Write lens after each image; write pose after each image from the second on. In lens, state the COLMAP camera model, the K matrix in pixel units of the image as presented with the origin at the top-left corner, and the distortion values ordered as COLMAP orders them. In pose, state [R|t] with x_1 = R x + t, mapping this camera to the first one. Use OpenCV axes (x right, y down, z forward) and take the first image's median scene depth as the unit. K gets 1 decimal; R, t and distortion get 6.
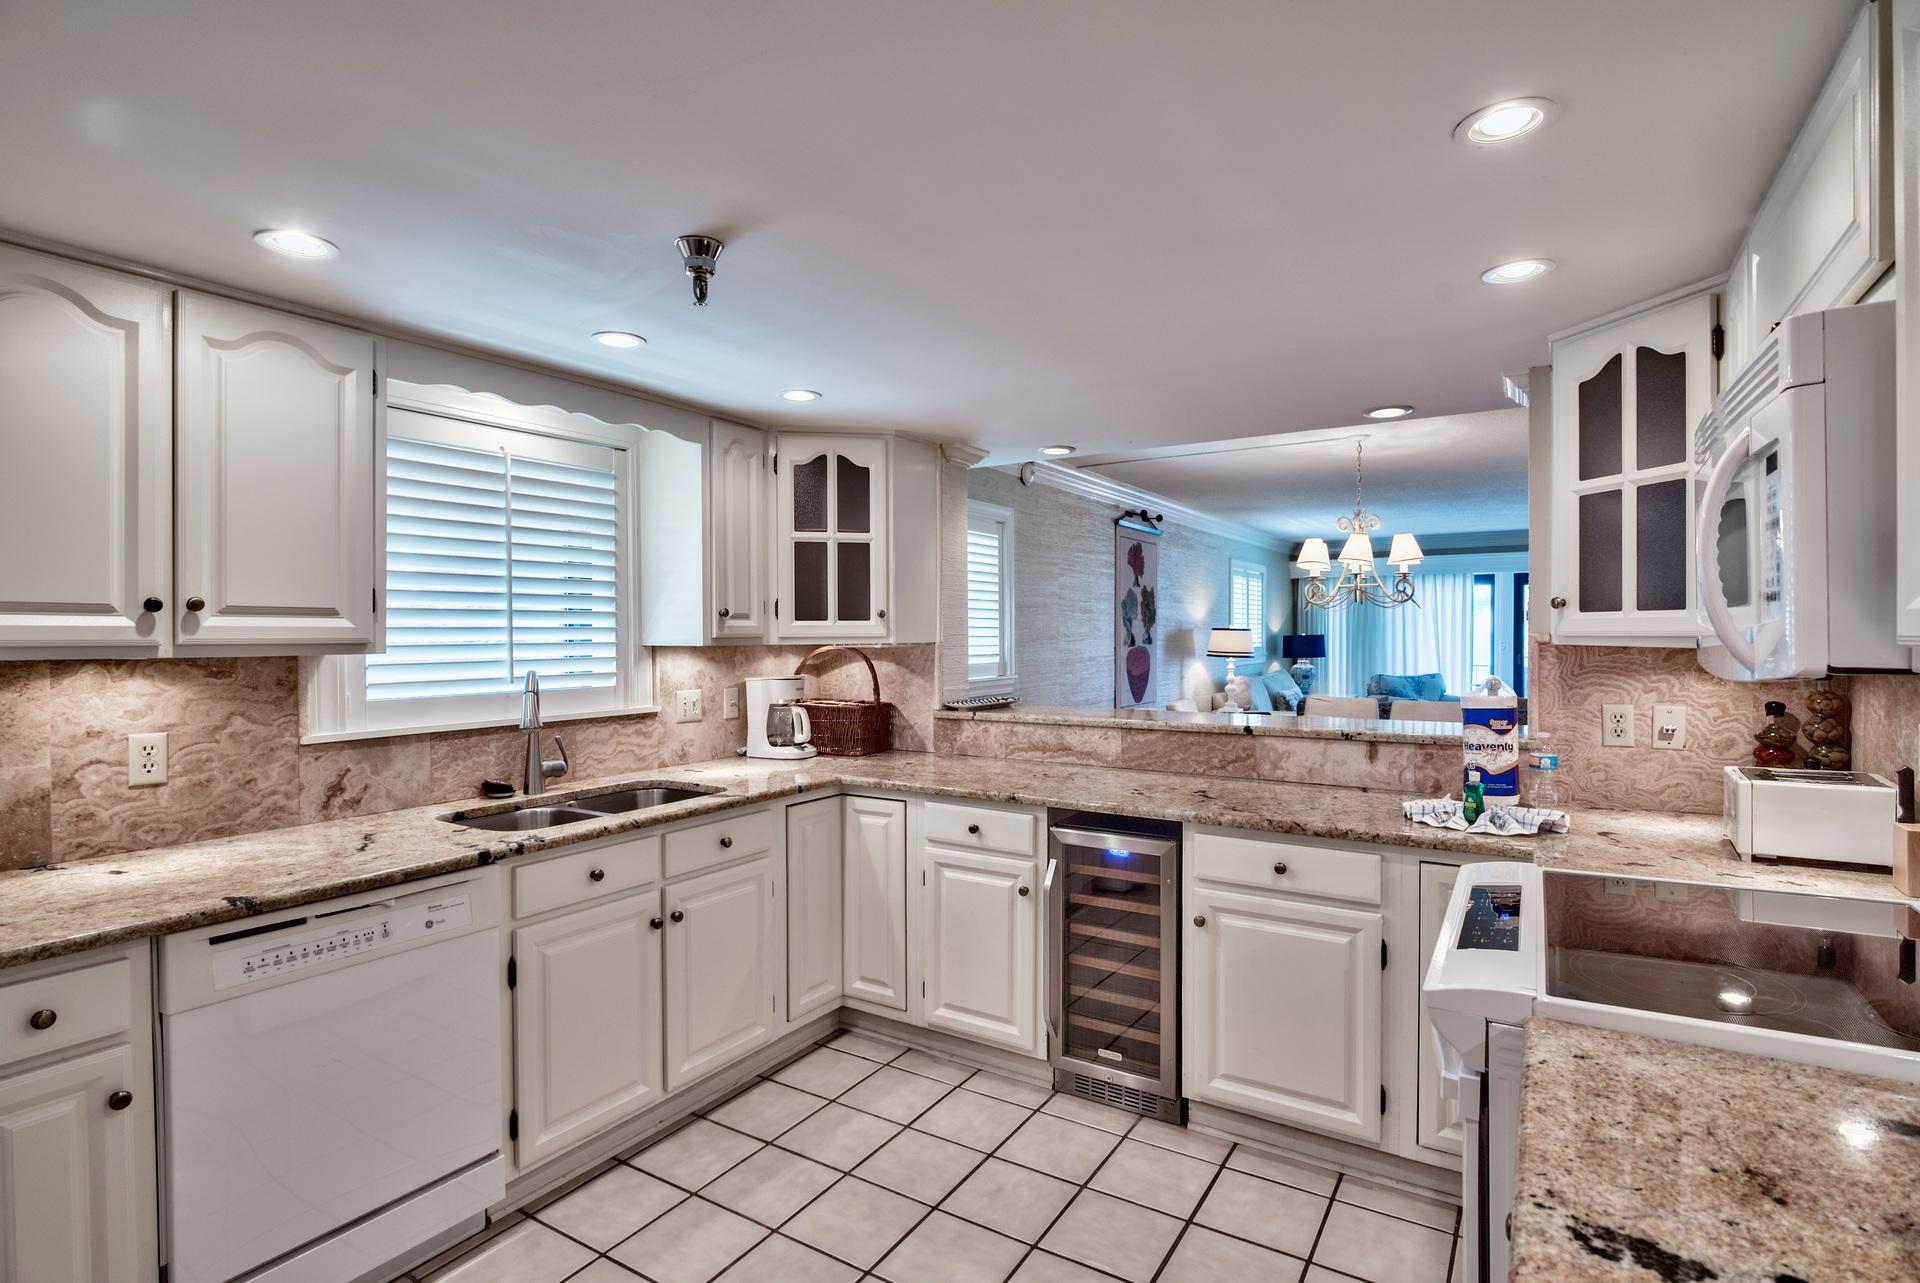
lens RADIAL K [[973.7, 0, 906.3], [0, 973.7, 638.2], [0, 0, 1]] dist [-0.007412, -0.000181]
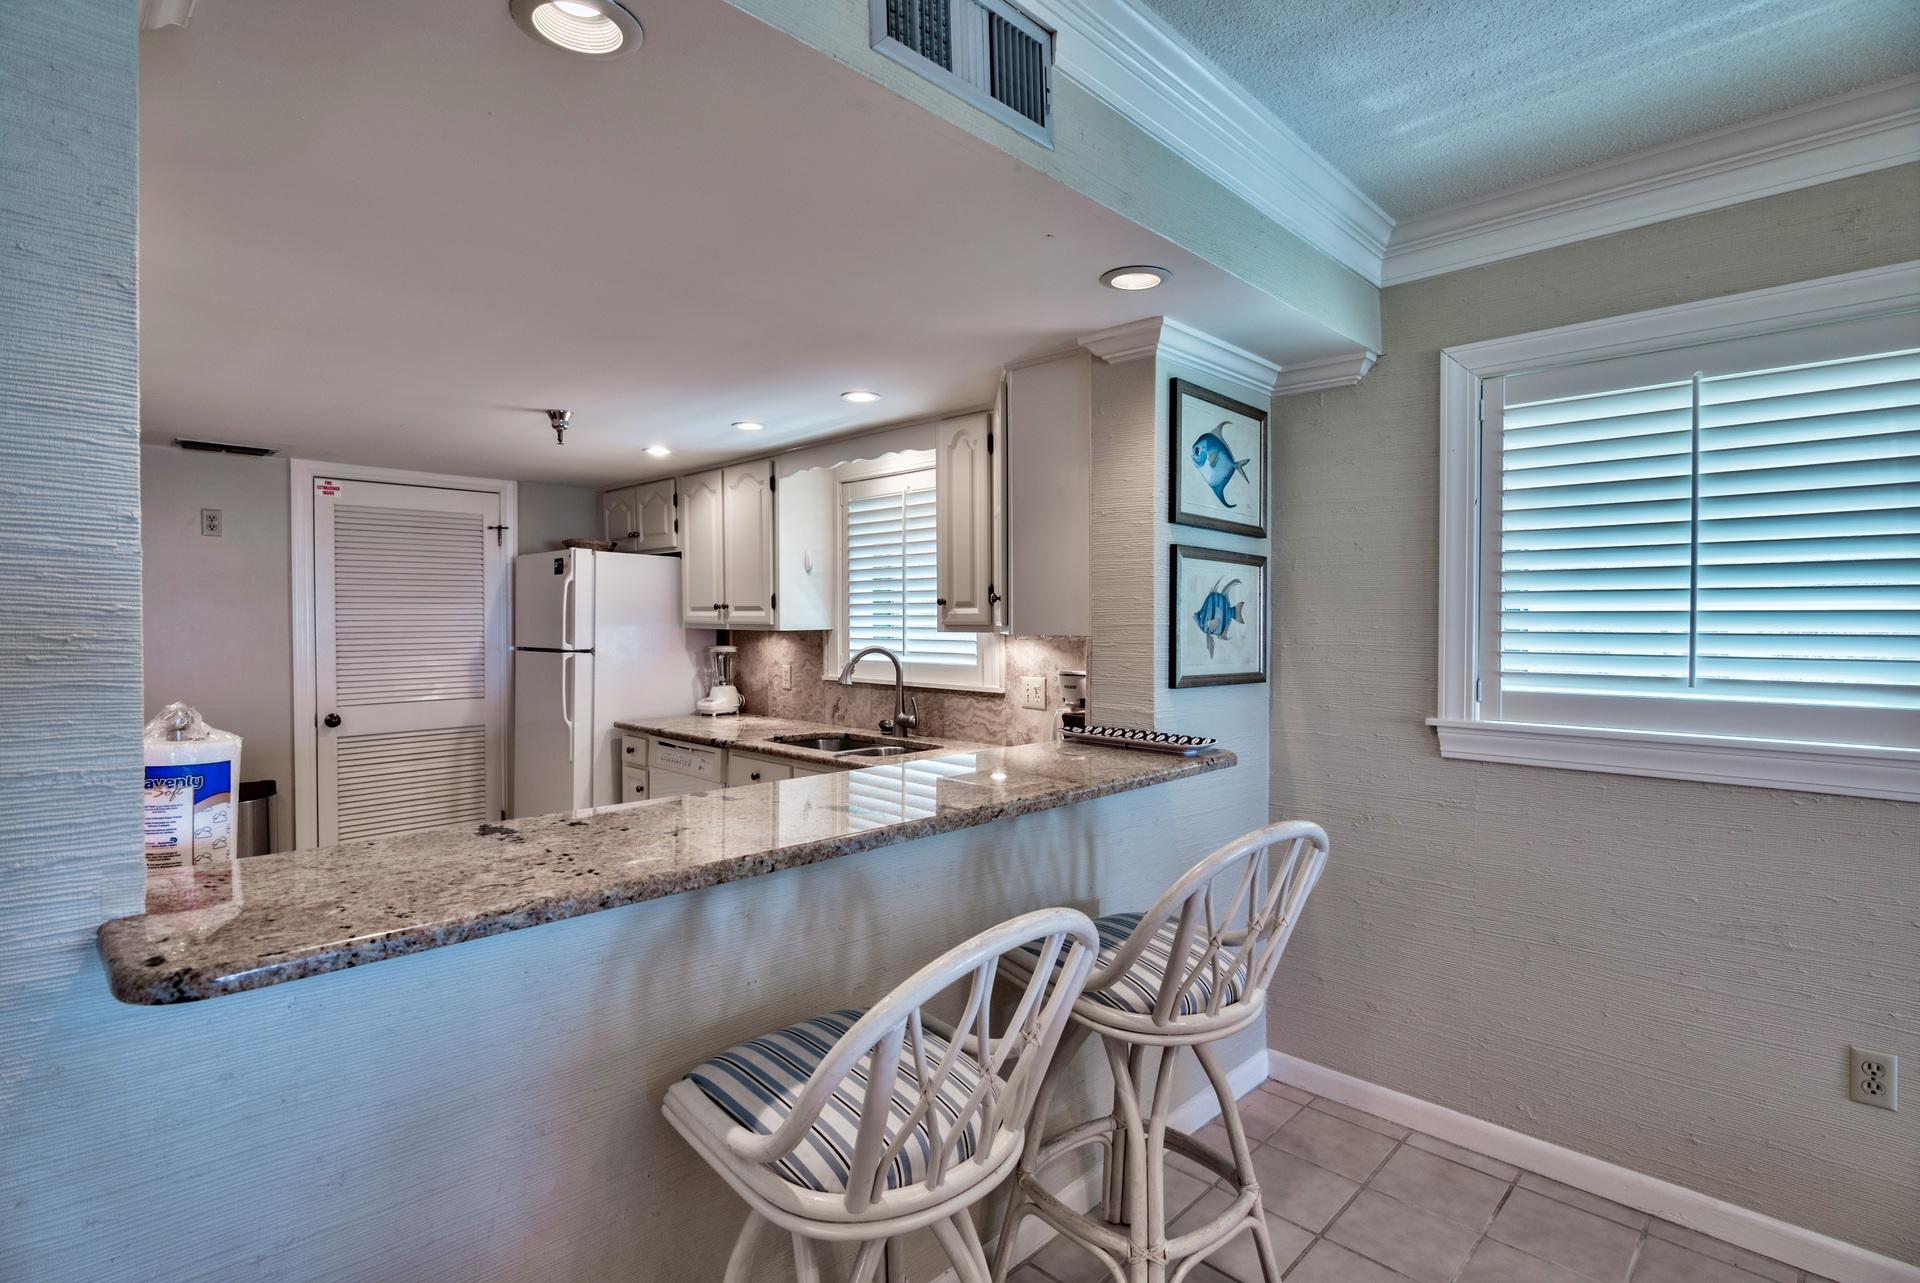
lens RADIAL K [[973.7, 0, 976.2], [0, 973.7, 630.8], [0, 0, 1]] dist [-0.007412, -0.000181]
pose [[-0.191594, 0.016711, -0.981332, 0.393259], [-0.005832, 0.999818, 0.018165, -0.006325], [0.981457, 0.009203, -0.191461, 0.571738]]
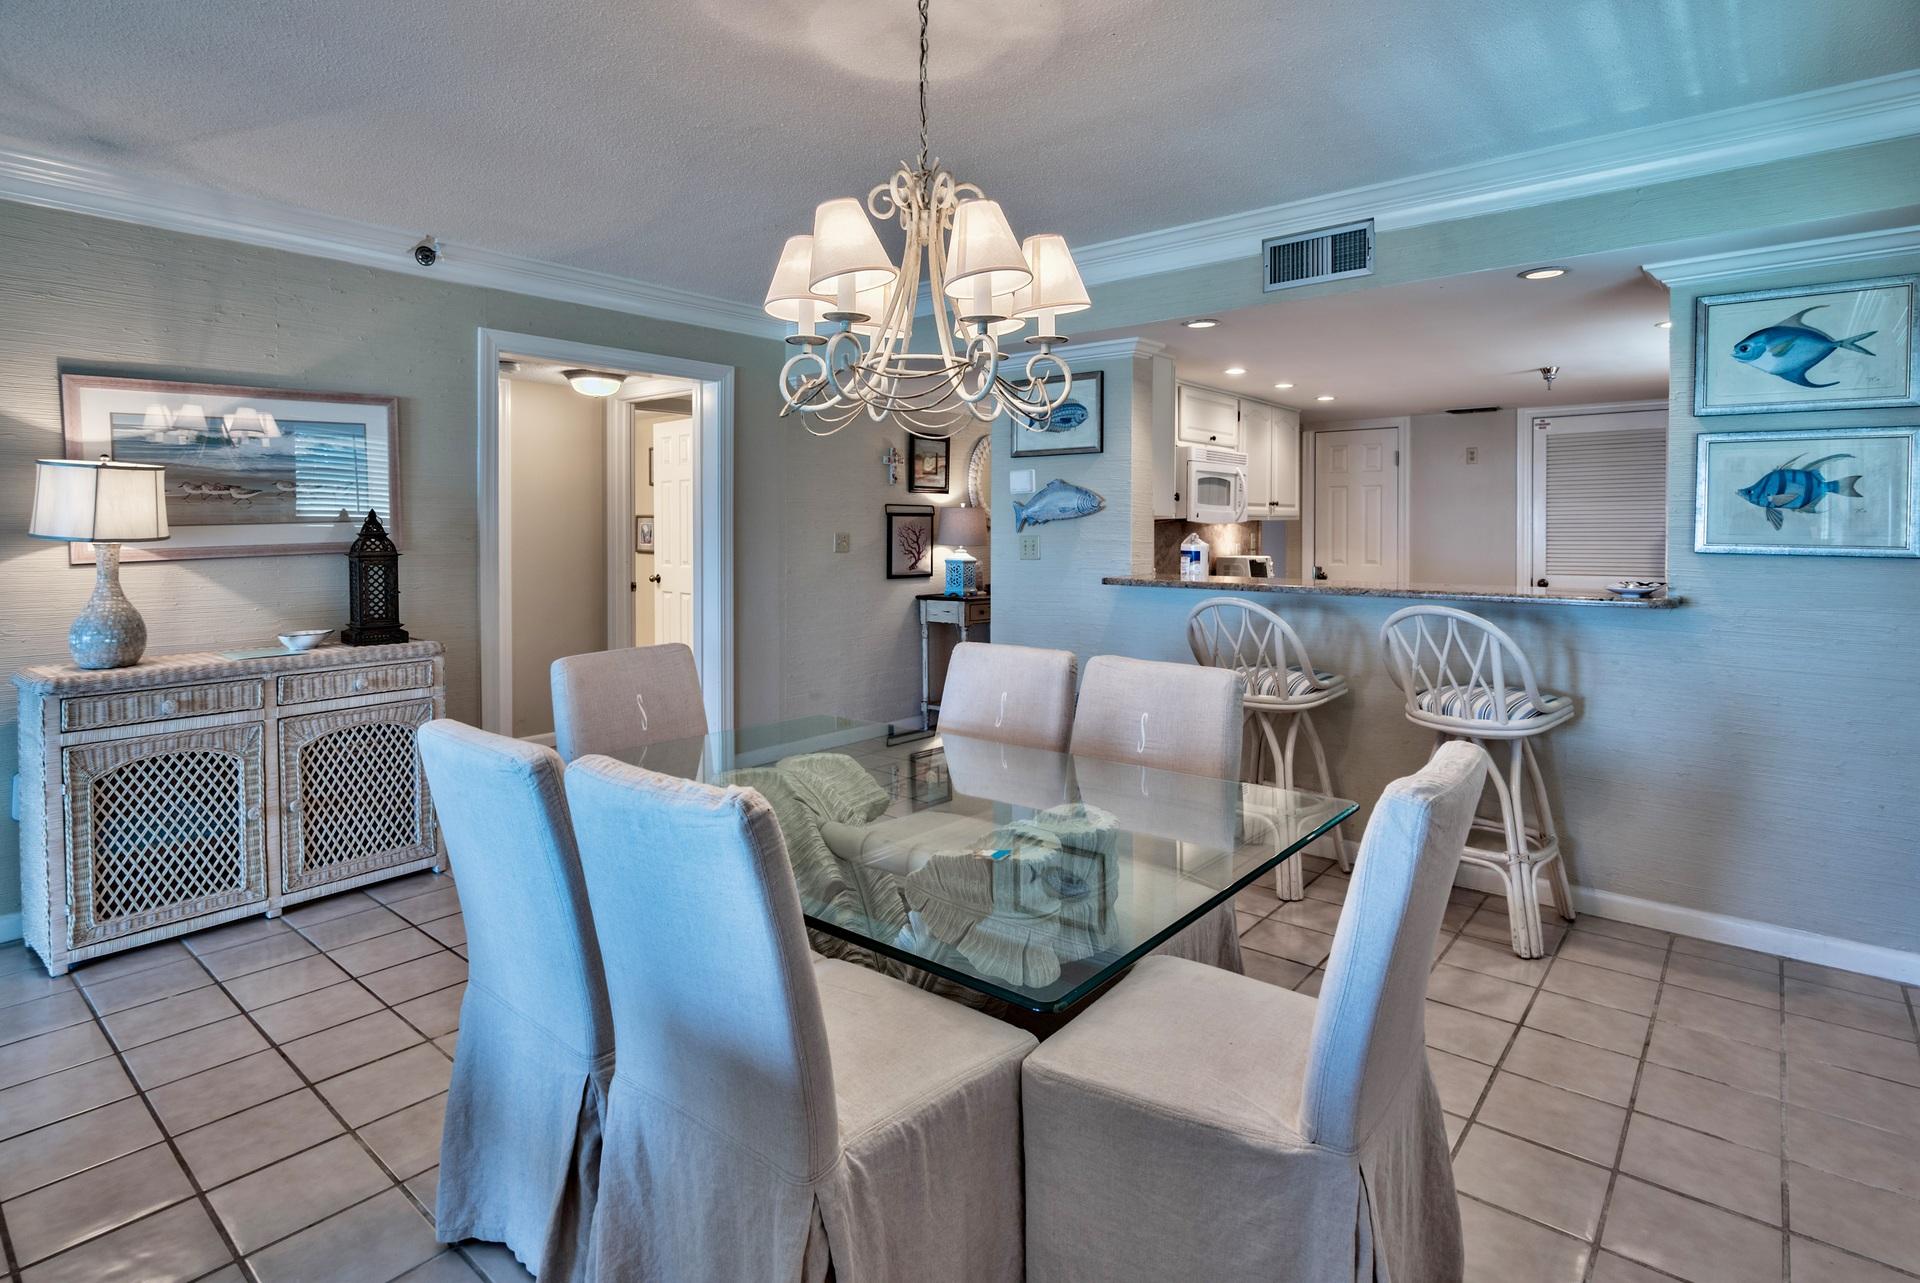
lens RADIAL K [[973.7, 0, 946.5], [0, 973.7, 541.3], [0, 0, 1]] dist [-0.007412, -0.000181]
pose [[-0.992458, -0.000649, 0.122584, 0.308735], [0.001960, 0.999774, 0.021161, 0.006104], [-0.122570, 0.021242, -0.992233, 1.039653]]
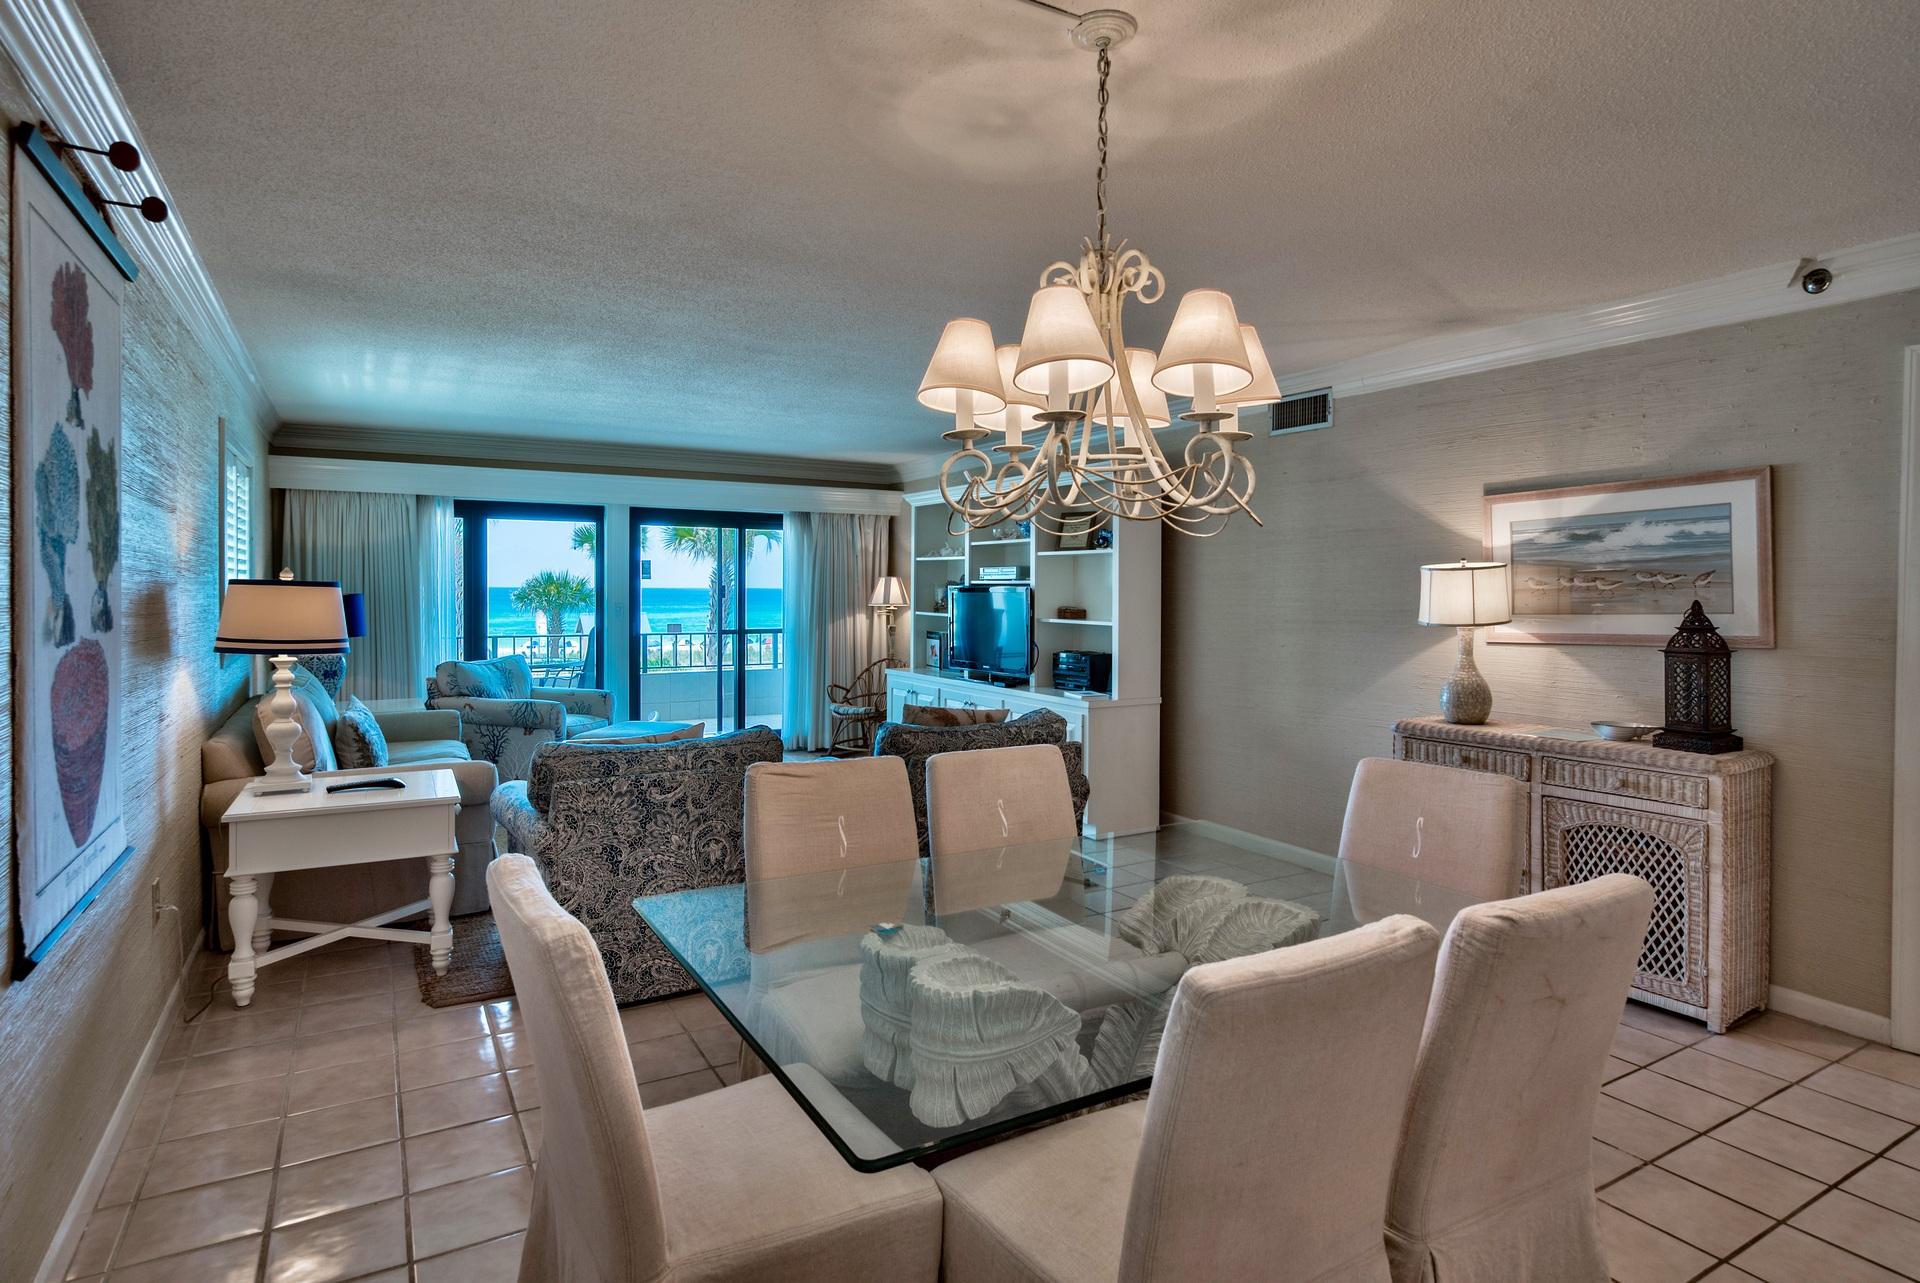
lens RADIAL K [[1004.7, 0, 969.4], [0, 1004.7, 599.2], [0, 0, 1]] dist [-0.001730, -0.002452]
pose [[0.431808, -0.007891, 0.901931, 0.093385], [0.002242, 0.999968, 0.007675, -0.005463], [-0.901963, -0.001292, 0.431812, 0.672044]]
